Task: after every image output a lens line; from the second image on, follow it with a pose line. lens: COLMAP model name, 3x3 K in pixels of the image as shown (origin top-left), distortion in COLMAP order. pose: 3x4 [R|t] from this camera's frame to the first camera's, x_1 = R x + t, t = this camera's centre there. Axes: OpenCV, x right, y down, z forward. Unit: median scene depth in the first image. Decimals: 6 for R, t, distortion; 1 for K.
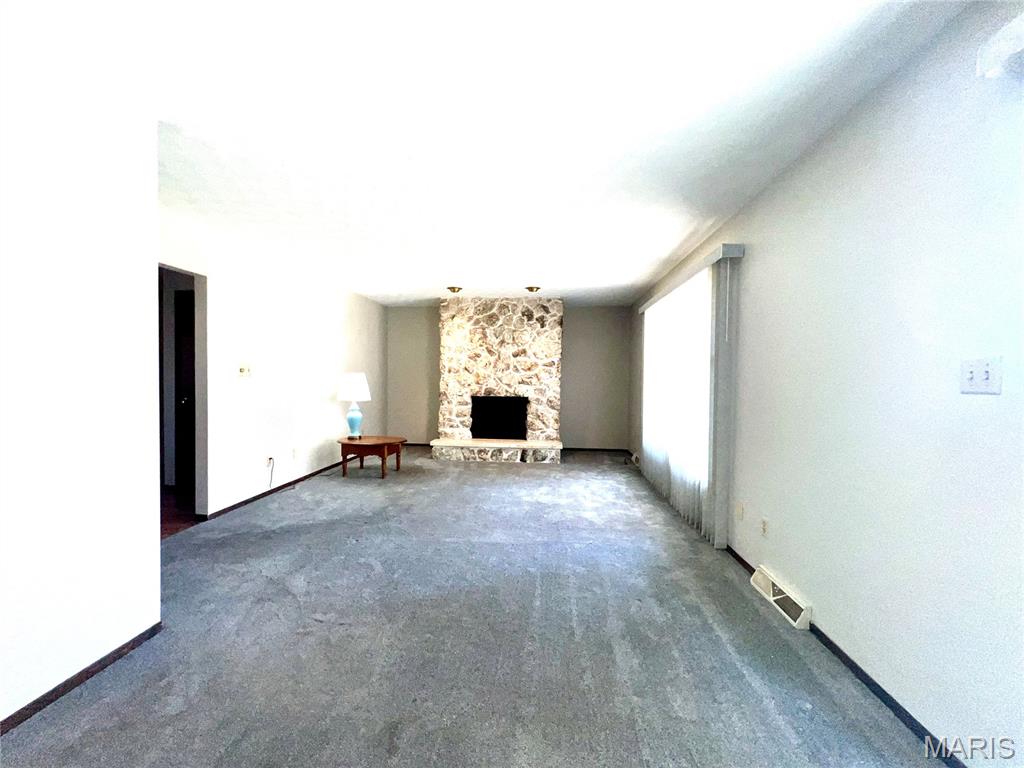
lens RADIAL K [[409.5, 0, 512.4], [0, 409.5, 385.2], [0, 0, 1]] dist [-0.000258, 0.000398]
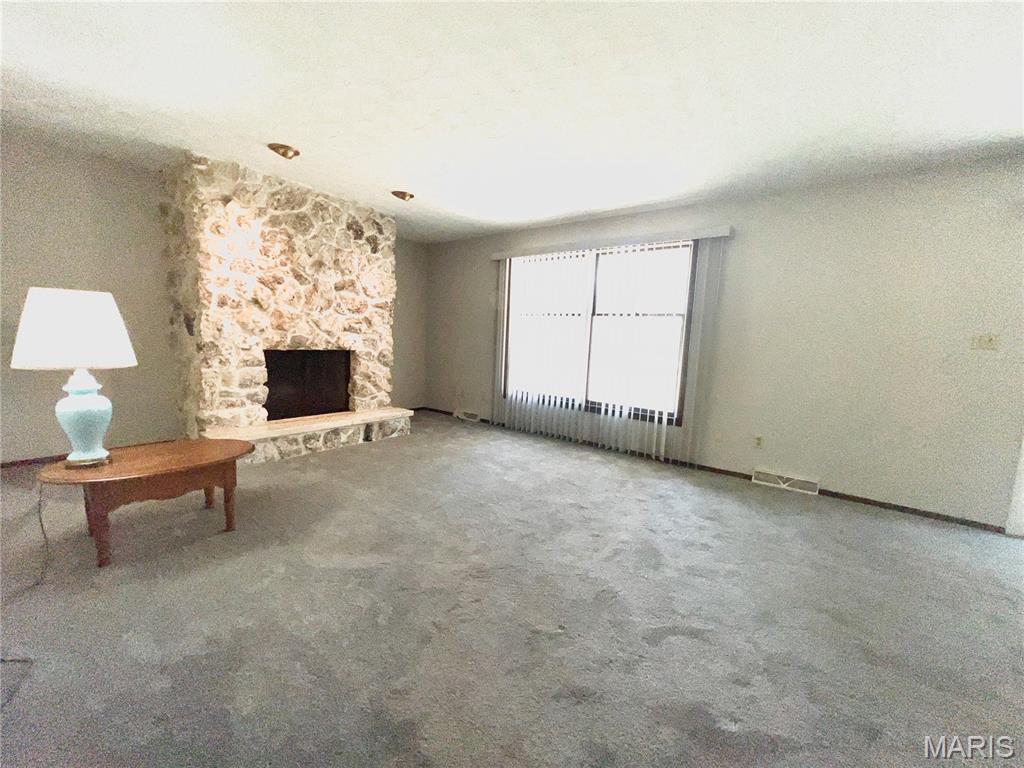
lens RADIAL K [[409.5, 0, 512.4], [0, 409.5, 385.2], [0, 0, 1]] dist [-0.000258, 0.000398]
pose [[0.534924, -0.082962, 0.840817, -0.414376], [-0.022008, 0.993462, 0.112025, 0.003485], [-0.844614, -0.078429, 0.529600, 0.395186]]
